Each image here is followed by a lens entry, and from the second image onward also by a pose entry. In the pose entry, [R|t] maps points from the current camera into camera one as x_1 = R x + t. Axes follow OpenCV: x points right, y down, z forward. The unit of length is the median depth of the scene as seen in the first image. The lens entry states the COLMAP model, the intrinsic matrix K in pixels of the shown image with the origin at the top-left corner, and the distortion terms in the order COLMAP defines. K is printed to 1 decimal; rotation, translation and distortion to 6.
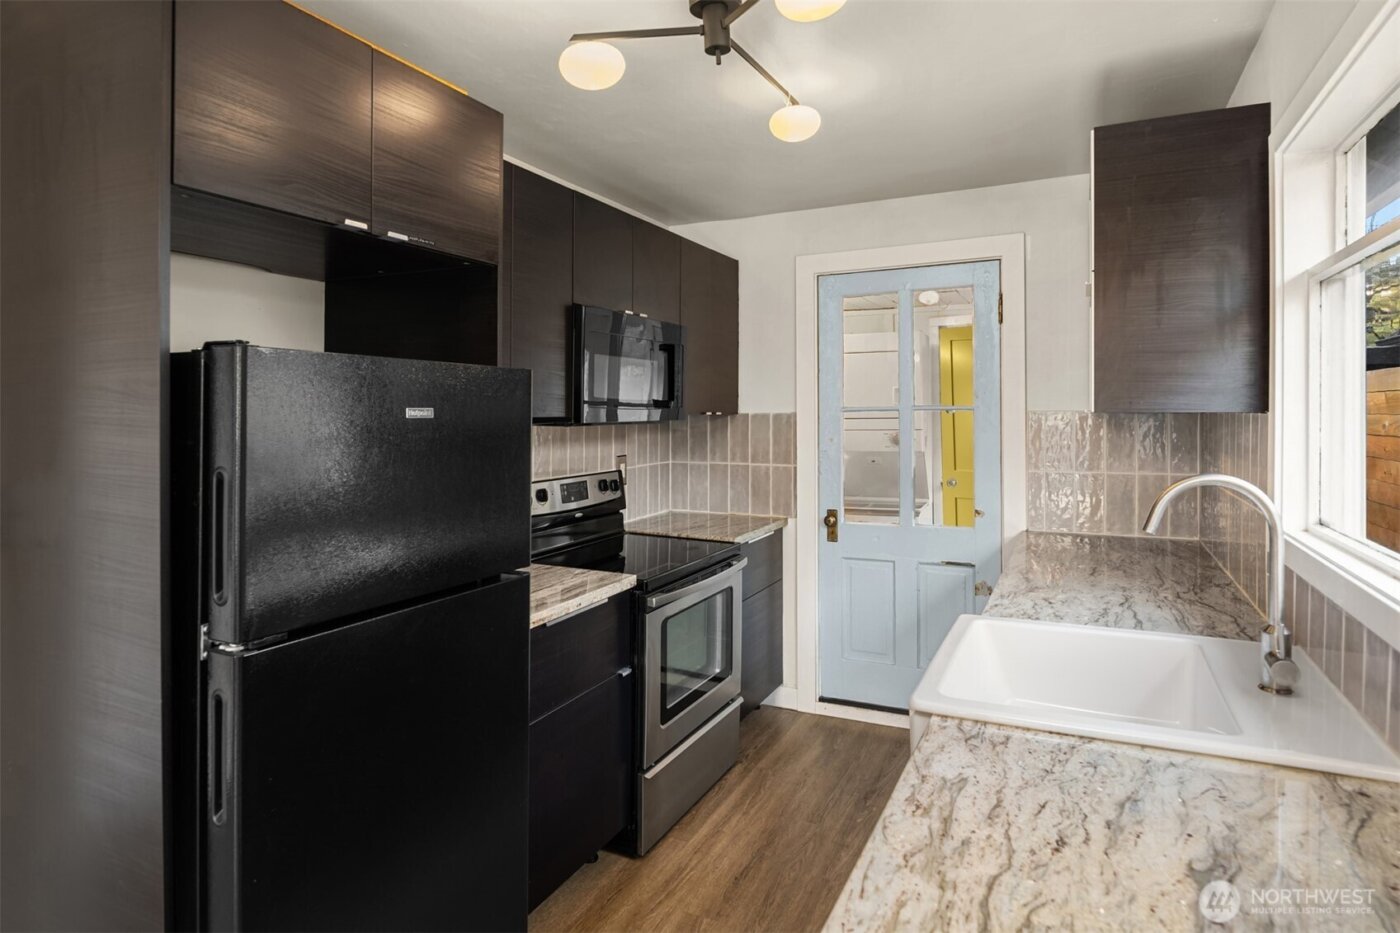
lens RADIAL K [[744.1, 0, 700.1], [0, 744.1, 475.2], [0, 0, 1]] dist [0.004901, 0.000875]
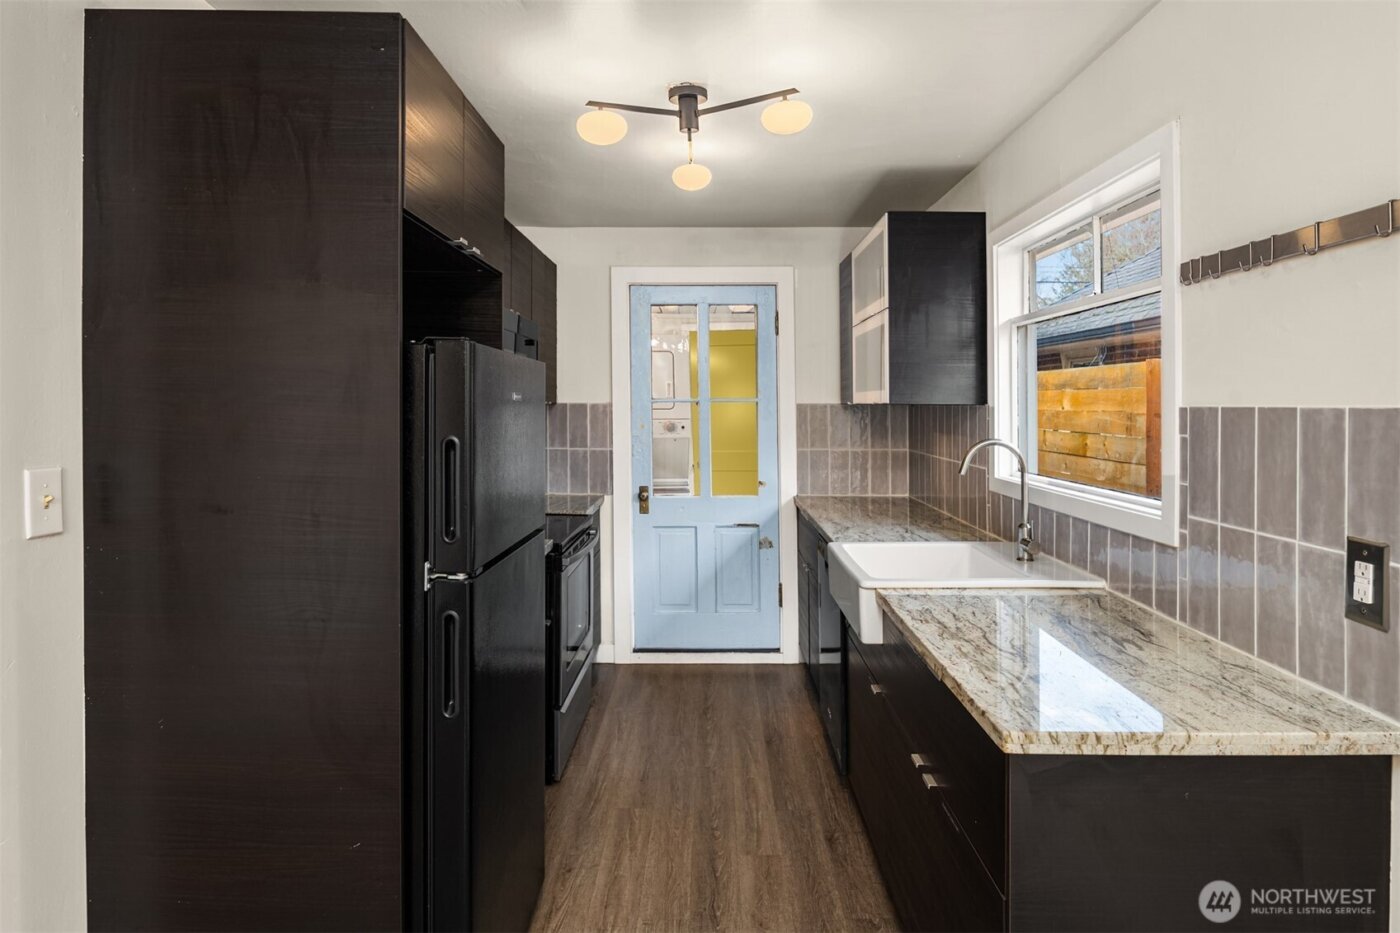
lens RADIAL K [[744.1, 0, 700.1], [0, 744.1, 475.2], [0, 0, 1]] dist [0.004901, 0.000875]
pose [[0.907910, -0.029360, 0.418136, -0.272734], [0.025767, 0.999567, 0.014239, 0.017010], [-0.418373, -0.002154, 0.908273, -0.117189]]
